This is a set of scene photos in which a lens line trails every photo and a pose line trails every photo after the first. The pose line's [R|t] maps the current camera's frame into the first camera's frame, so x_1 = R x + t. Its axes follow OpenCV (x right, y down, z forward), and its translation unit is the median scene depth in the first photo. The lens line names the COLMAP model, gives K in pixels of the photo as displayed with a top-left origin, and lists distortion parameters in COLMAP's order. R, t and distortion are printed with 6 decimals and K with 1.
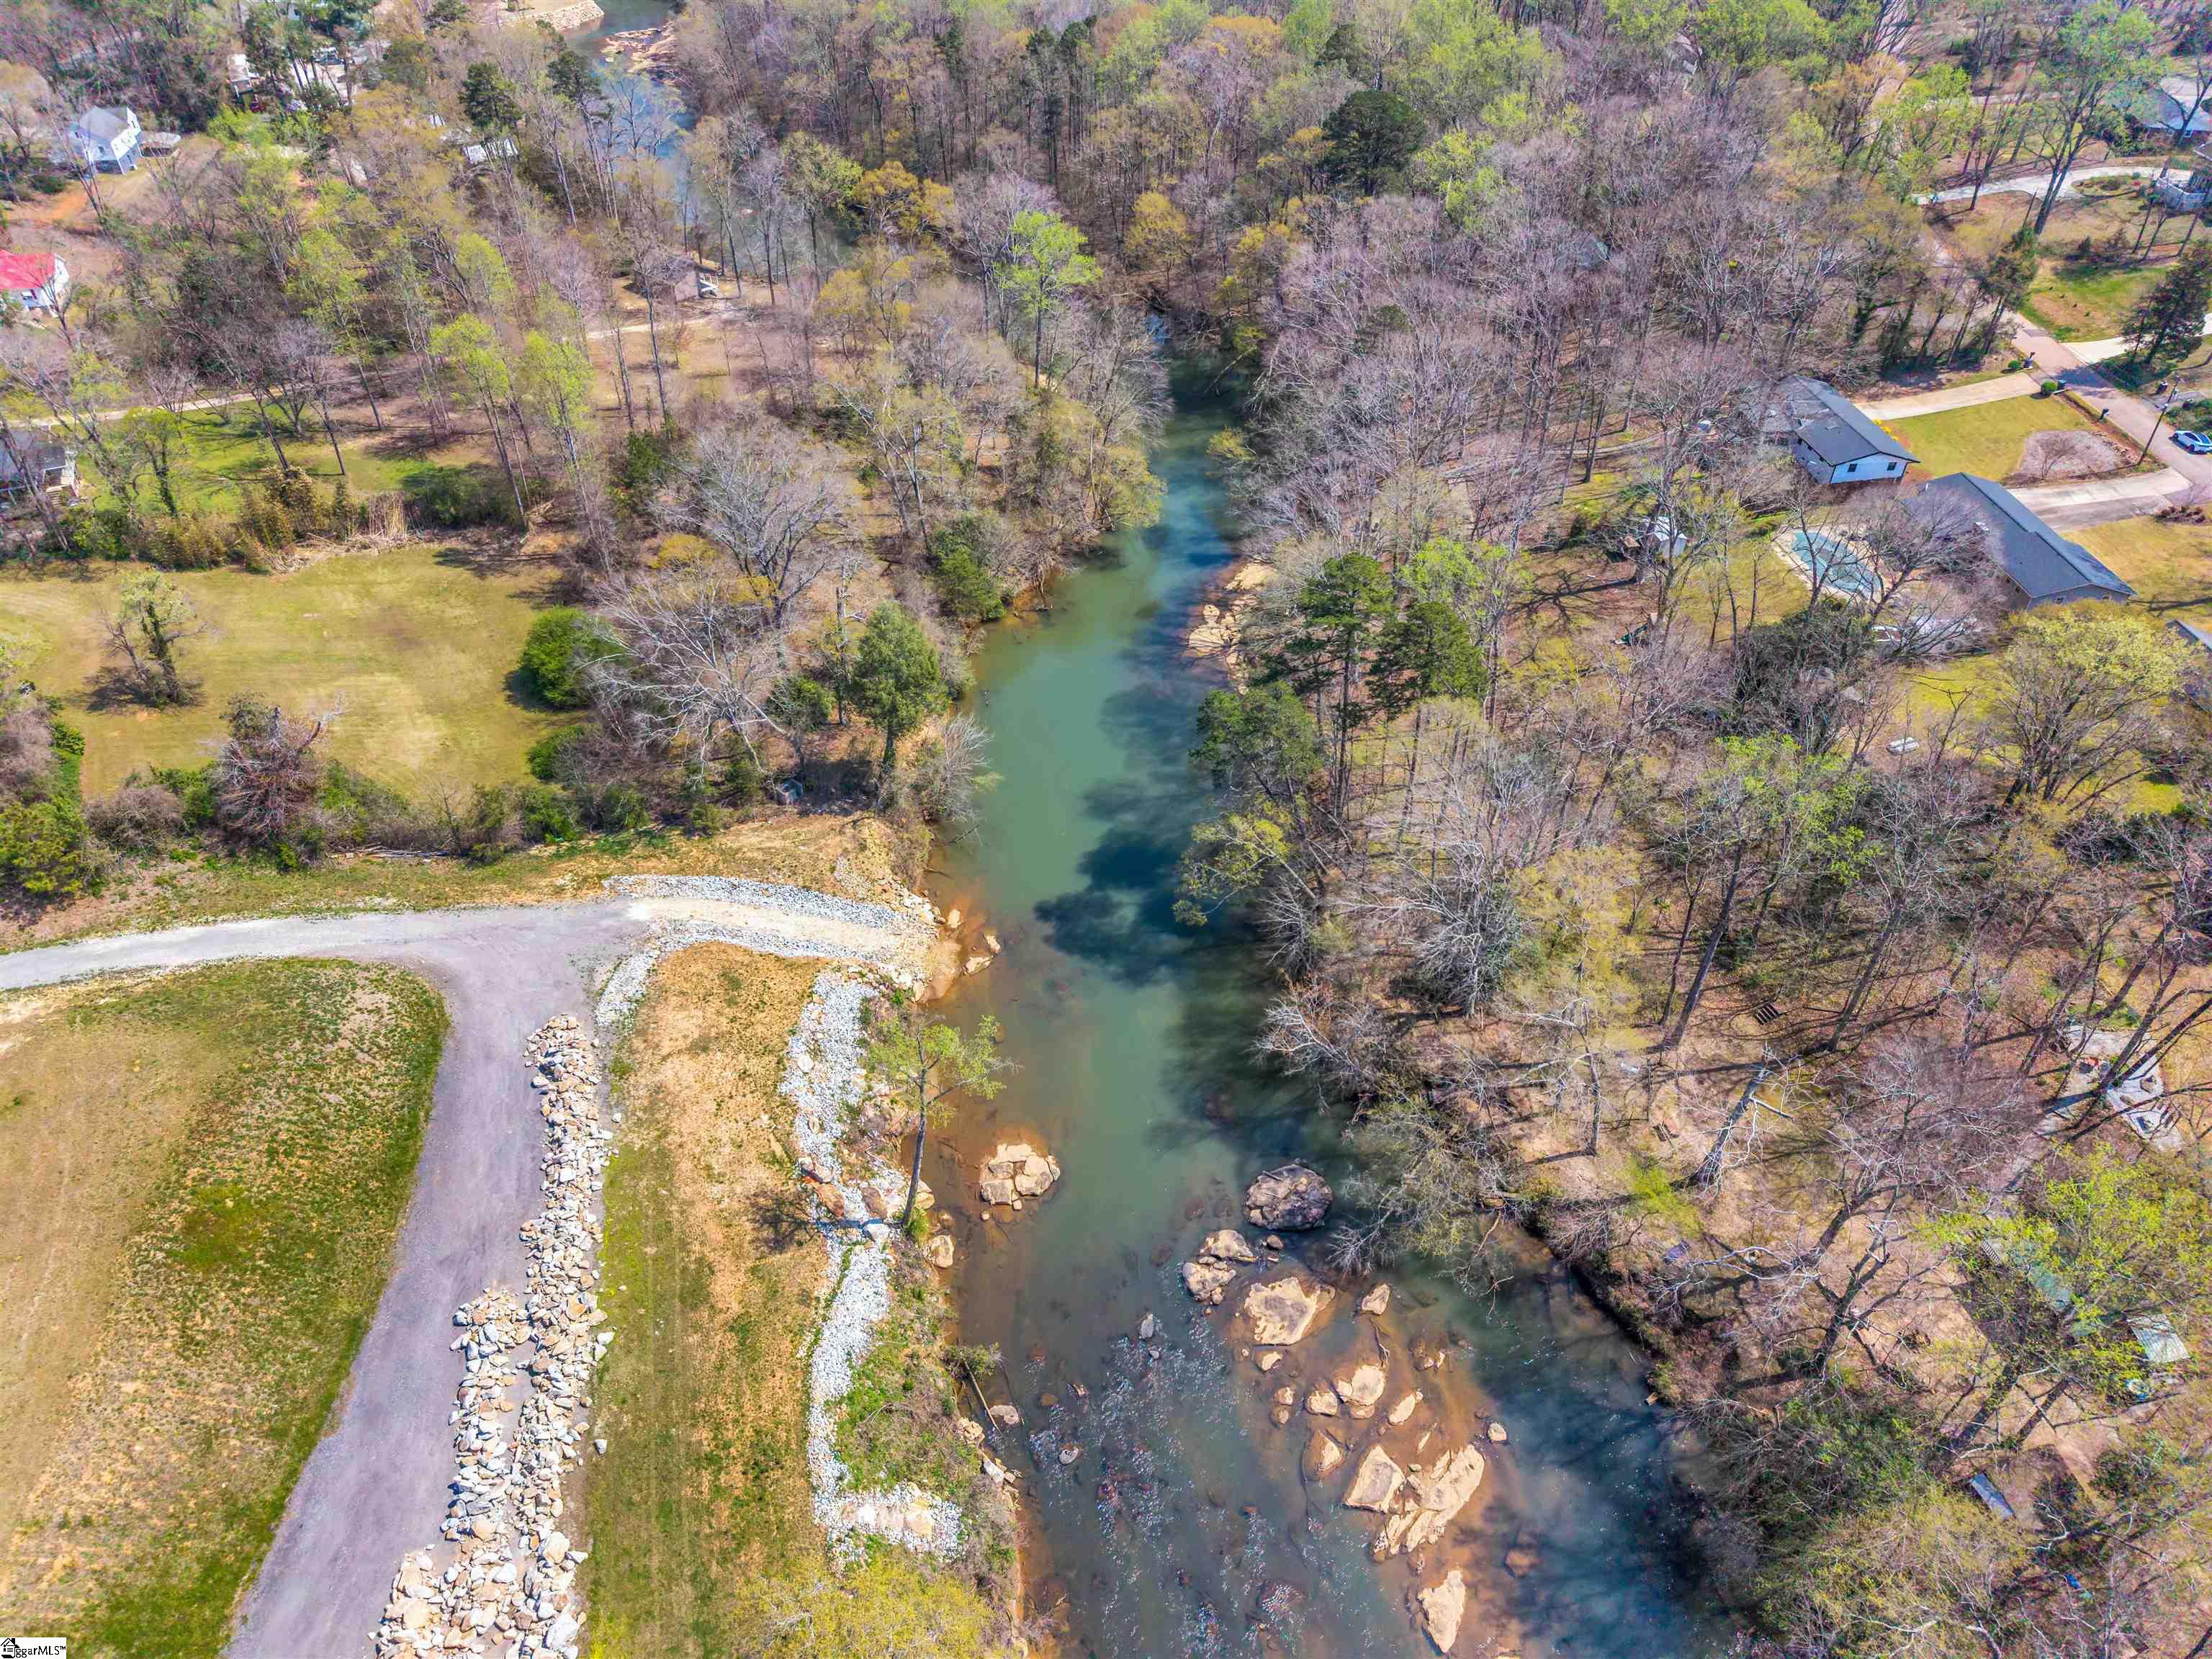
lens RADIAL K [[1462.0, 0, 1106.0], [0, 1462.0, 829.5], [0, 0, 1]] dist [-0.000211, 0.006977]
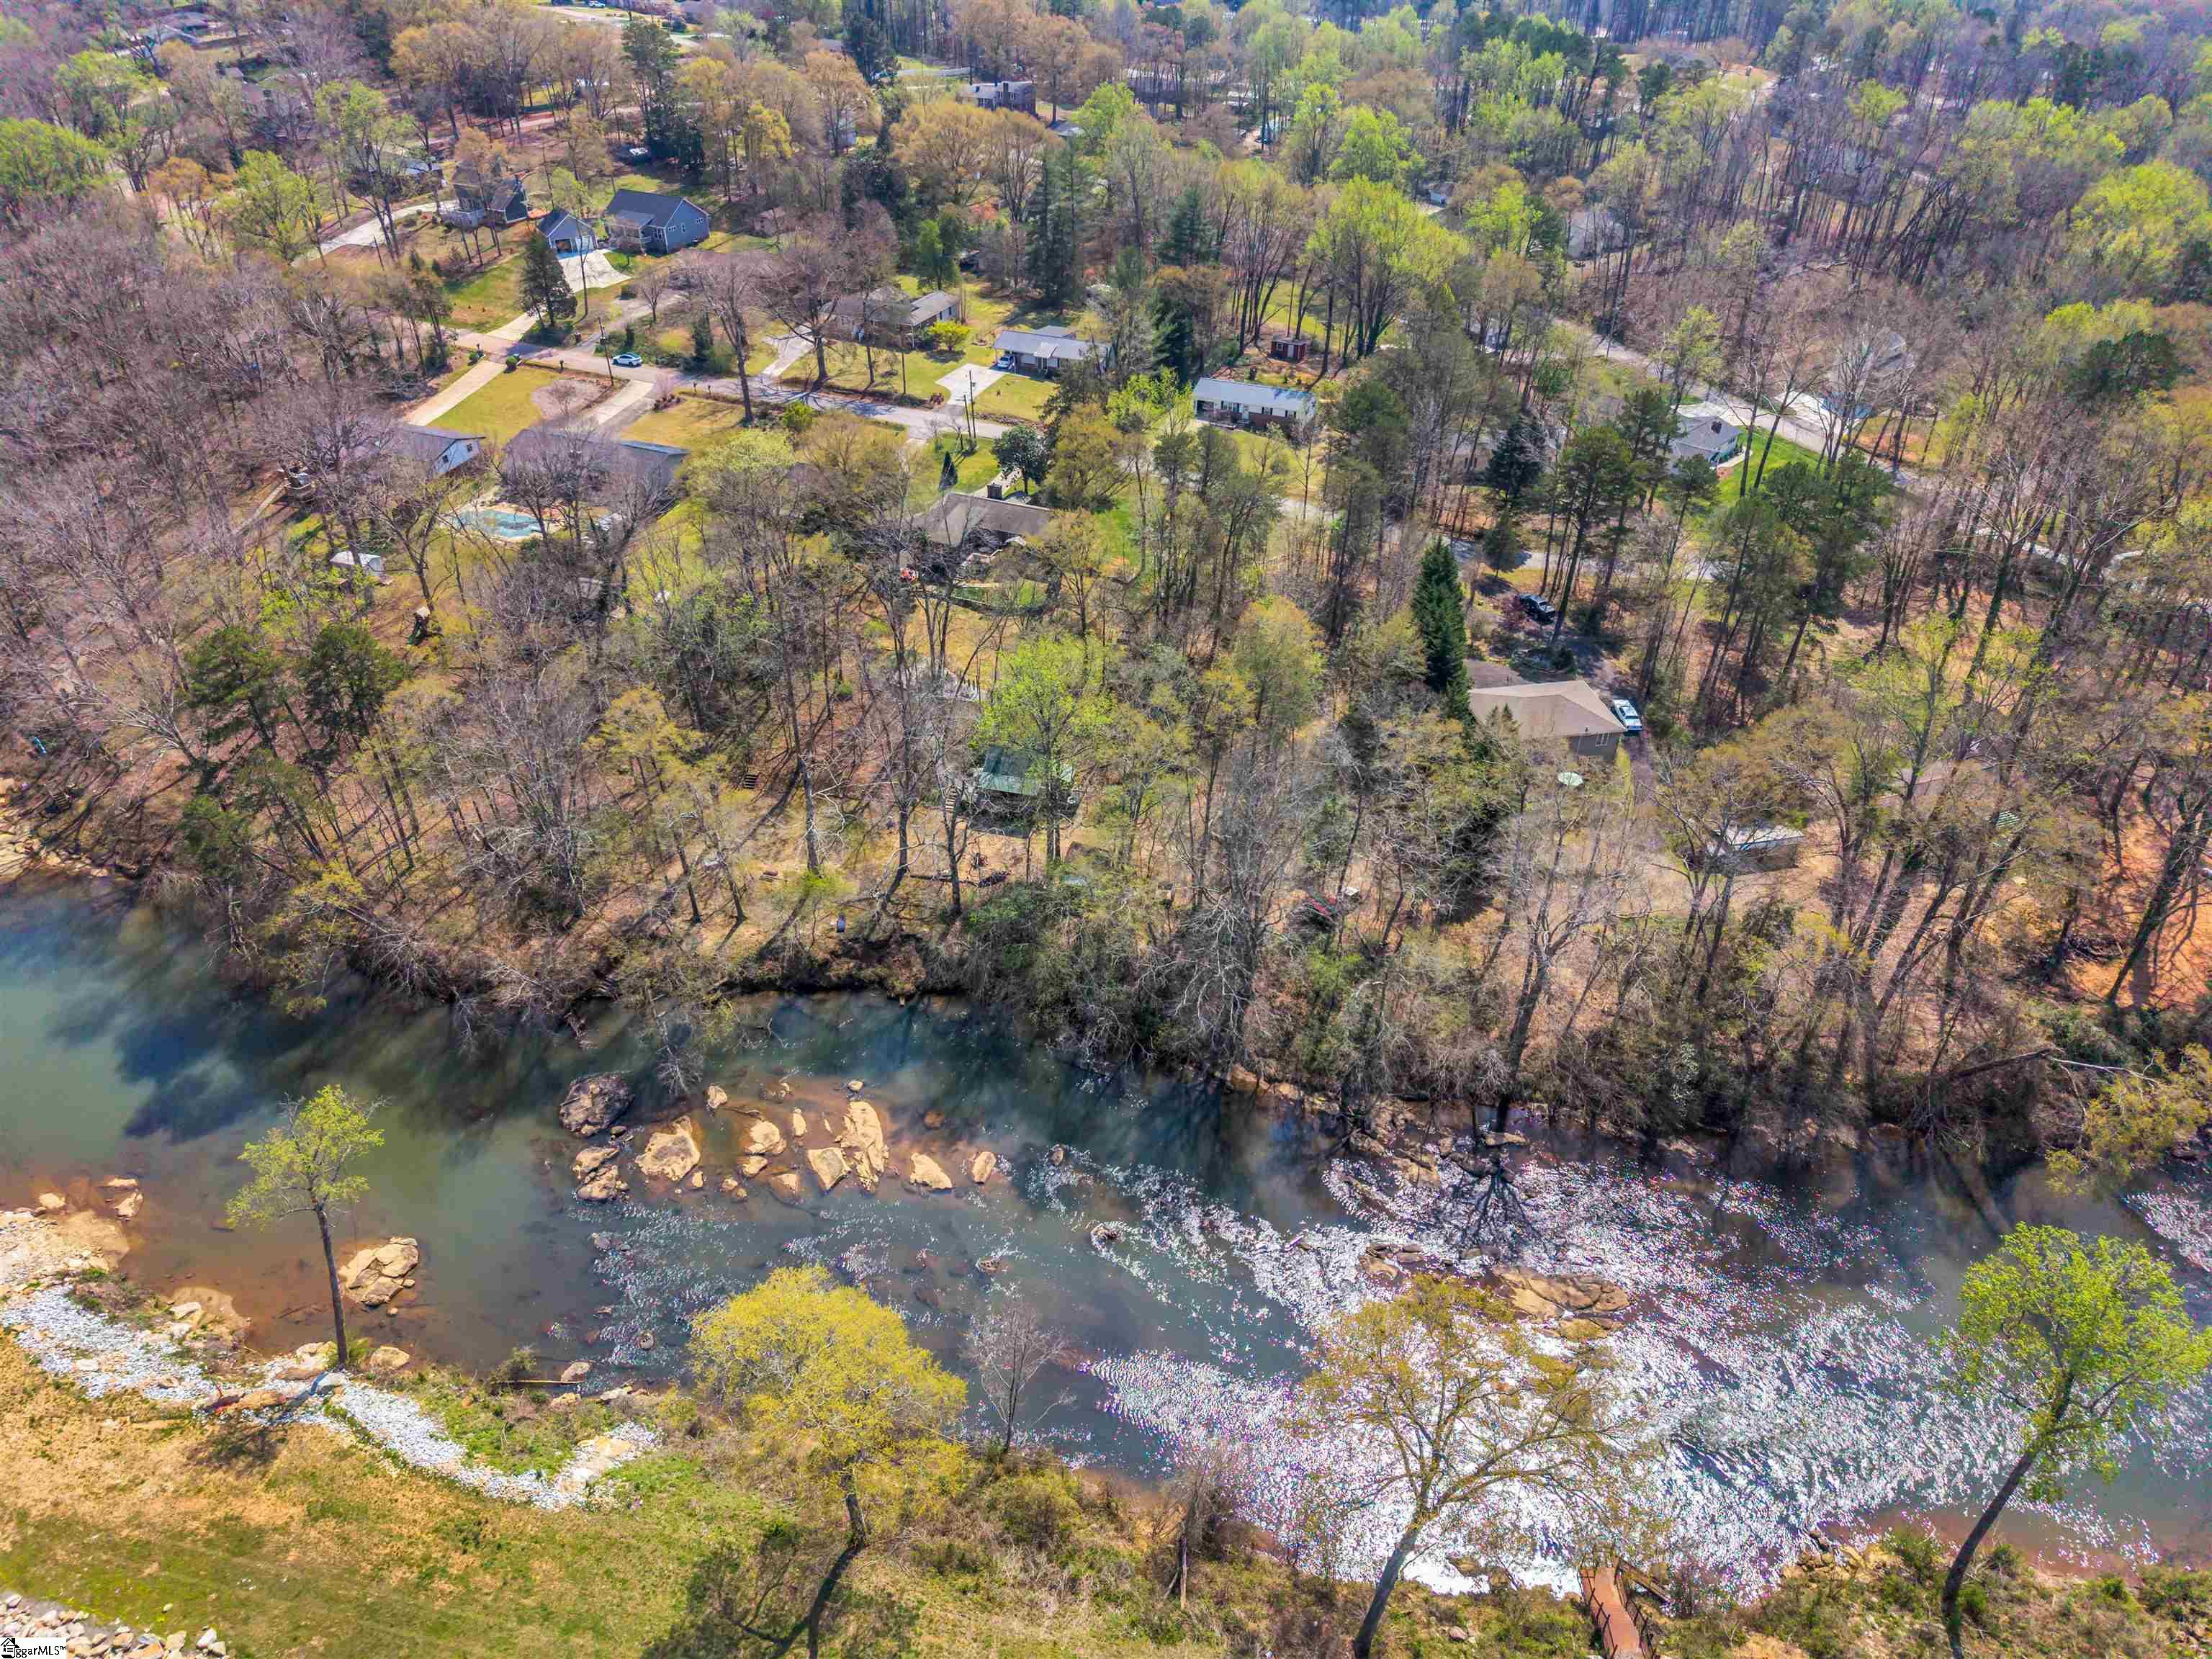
lens RADIAL K [[1462.0, 0, 1106.0], [0, 1462.0, 829.5], [0, 0, 1]] dist [-0.000211, 0.006977]
pose [[0.458457, -0.519058, 0.721385, -0.417217], [0.566972, 0.795897, 0.212348, 0.070308], [-0.684368, 0.311653, 0.659176, -0.086086]]
